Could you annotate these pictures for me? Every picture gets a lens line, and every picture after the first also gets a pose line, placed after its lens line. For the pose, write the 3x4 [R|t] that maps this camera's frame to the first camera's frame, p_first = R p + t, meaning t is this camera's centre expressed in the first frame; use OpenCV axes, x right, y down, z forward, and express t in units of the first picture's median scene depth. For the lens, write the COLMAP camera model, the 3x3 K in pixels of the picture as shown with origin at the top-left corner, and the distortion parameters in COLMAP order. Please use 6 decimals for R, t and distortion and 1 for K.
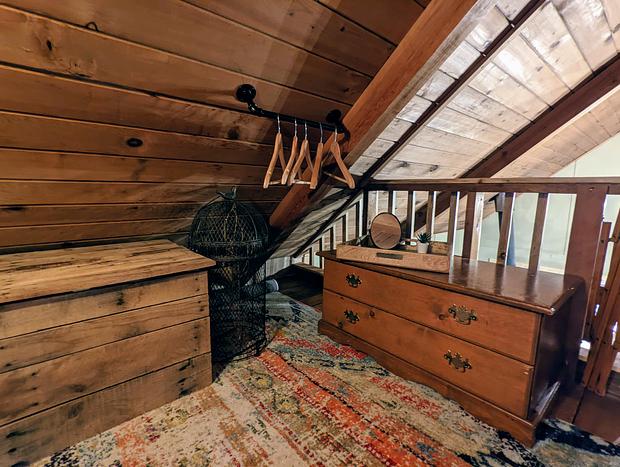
lens RADIAL K [[294.7, 0, 306.7], [0, 294.7, 235.2], [0, 0, 1]] dist [0.000164, -0.000407]
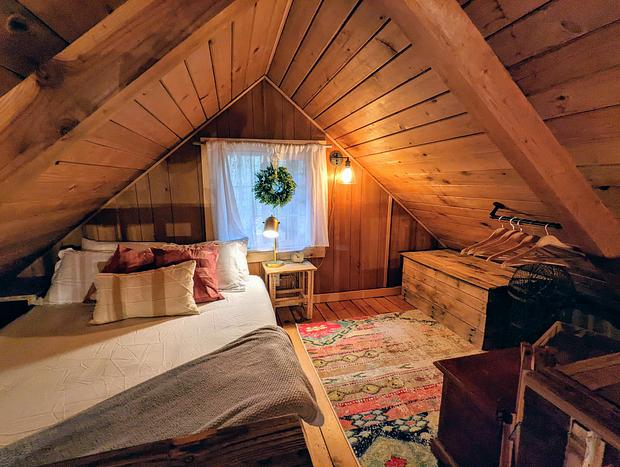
lens RADIAL K [[294.7, 0, 306.7], [0, 294.7, 235.2], [0, 0, 1]] dist [0.000164, -0.000407]
pose [[-0.438328, 0.149179, -0.886349, 2.140457], [-0.137659, 0.963354, 0.230216, -0.596580], [0.888211, 0.222924, -0.401730, 0.753611]]
